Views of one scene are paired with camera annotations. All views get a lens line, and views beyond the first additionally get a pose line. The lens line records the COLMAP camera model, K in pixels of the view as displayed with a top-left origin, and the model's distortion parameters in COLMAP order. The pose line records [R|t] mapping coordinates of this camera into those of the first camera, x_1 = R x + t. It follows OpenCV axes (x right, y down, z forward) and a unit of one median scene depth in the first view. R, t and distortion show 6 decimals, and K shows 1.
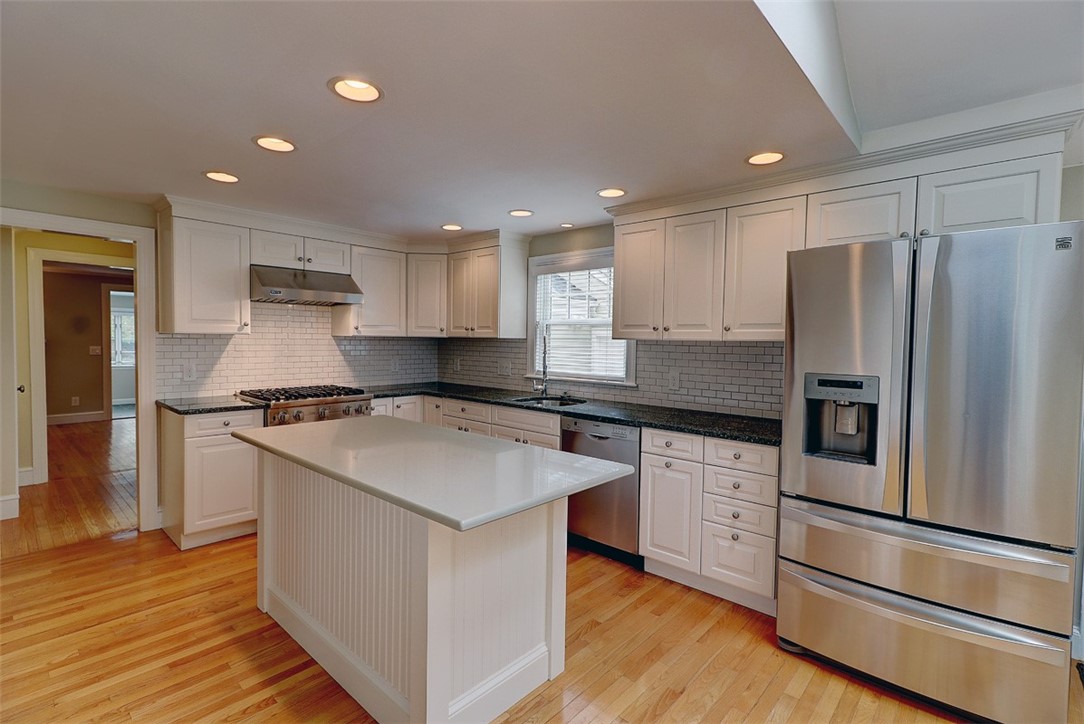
lens RADIAL K [[505.7, 0, 536.4], [0, 505.7, 359.0], [0, 0, 1]] dist [0.003581, -0.001166]
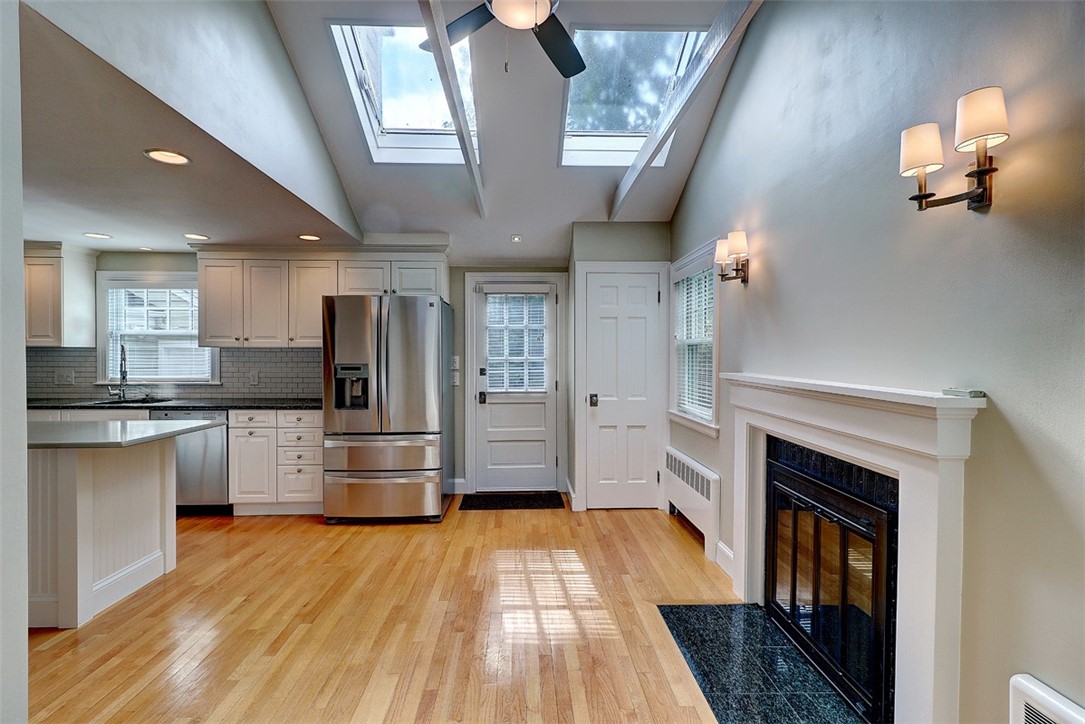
lens RADIAL K [[506.2, 0, 547.2], [0, 506.2, 362.0], [0, 0, 1]] dist [0.003581, -0.001166]
pose [[0.706650, -0.020975, 0.707252, -0.130888], [0.035504, 0.999352, -0.005836, 0.036626], [-0.706672, 0.029235, 0.706937, -0.510730]]
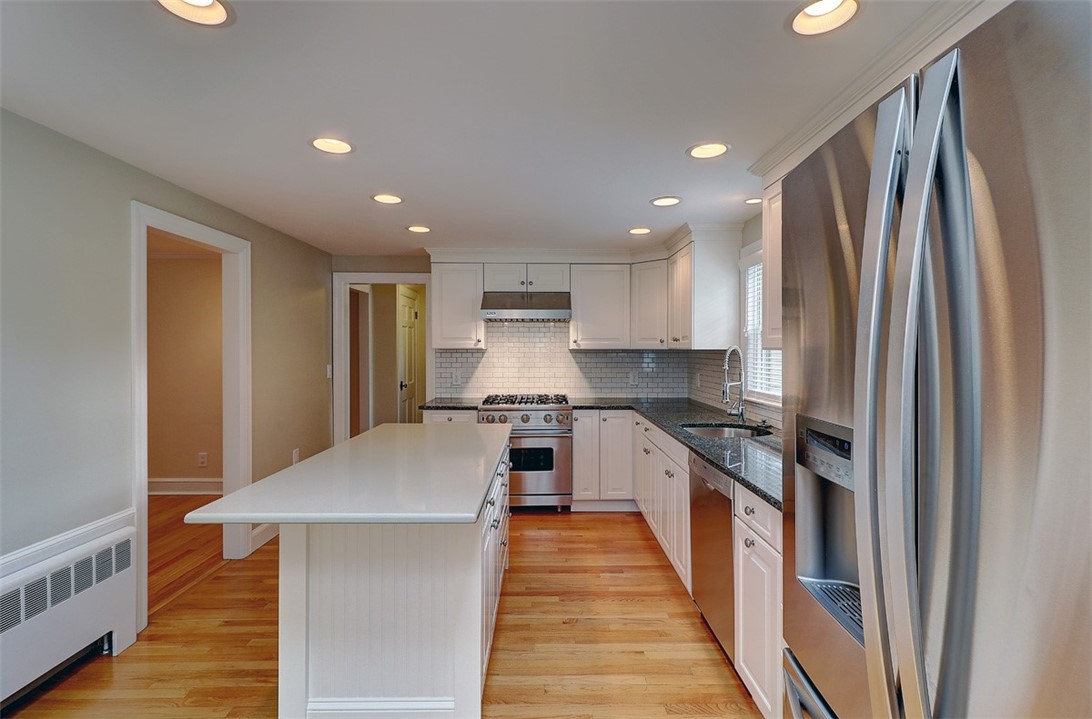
lens RADIAL K [[509.5, 0, 553.5], [0, 509.5, 346.9], [0, 0, 1]] dist [0.003581, -0.001166]
pose [[0.686085, -0.014362, -0.727380, 0.466008], [-0.021078, 0.998993, -0.039606, -0.008164], [0.727216, 0.042505, 0.685091, 0.291465]]
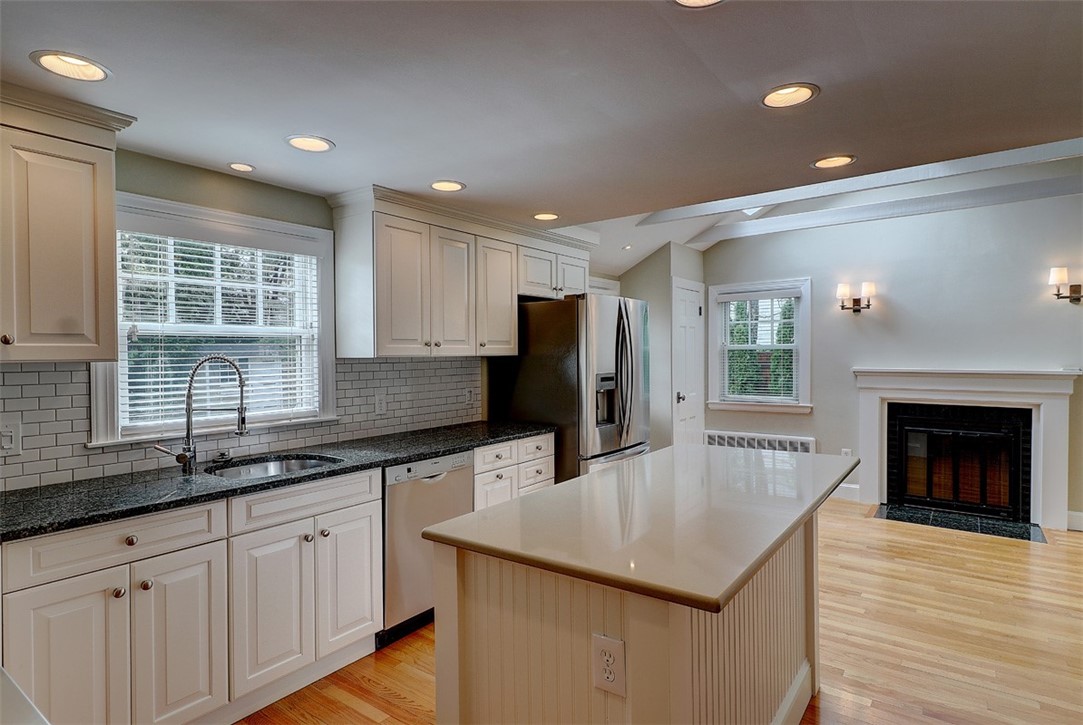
lens RADIAL K [[577.2, 0, 533.8], [0, 577.2, 360.0], [0, 0, 1]] dist [0.007574, -0.001765]
pose [[-0.097015, -0.020901, 0.995063, -0.743834], [0.053994, 0.998197, 0.026231, -0.044382], [-0.993817, 0.056272, -0.095711, 0.842647]]
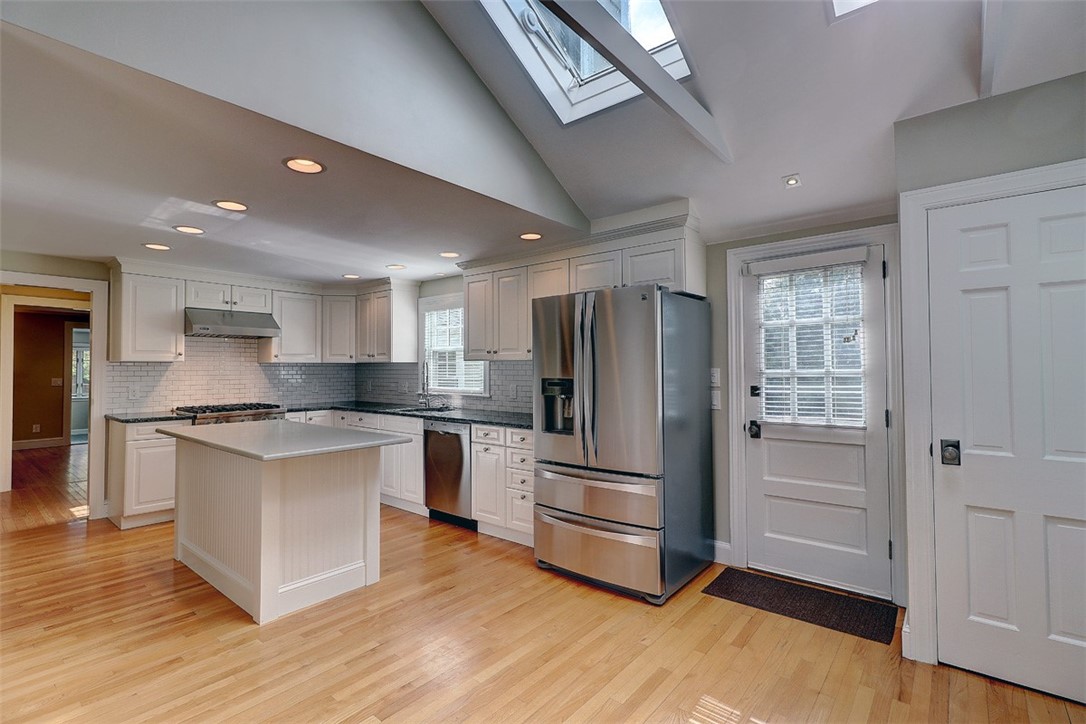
lens RADIAL K [[506.7, 0, 541.6], [0, 506.7, 359.7], [0, 0, 1]] dist [0.003581, -0.001166]
pose [[0.998801, -0.016368, 0.046147, 0.288551], [0.018932, 0.998269, -0.055675, 0.035665], [-0.045156, 0.056481, 0.997382, -0.330637]]
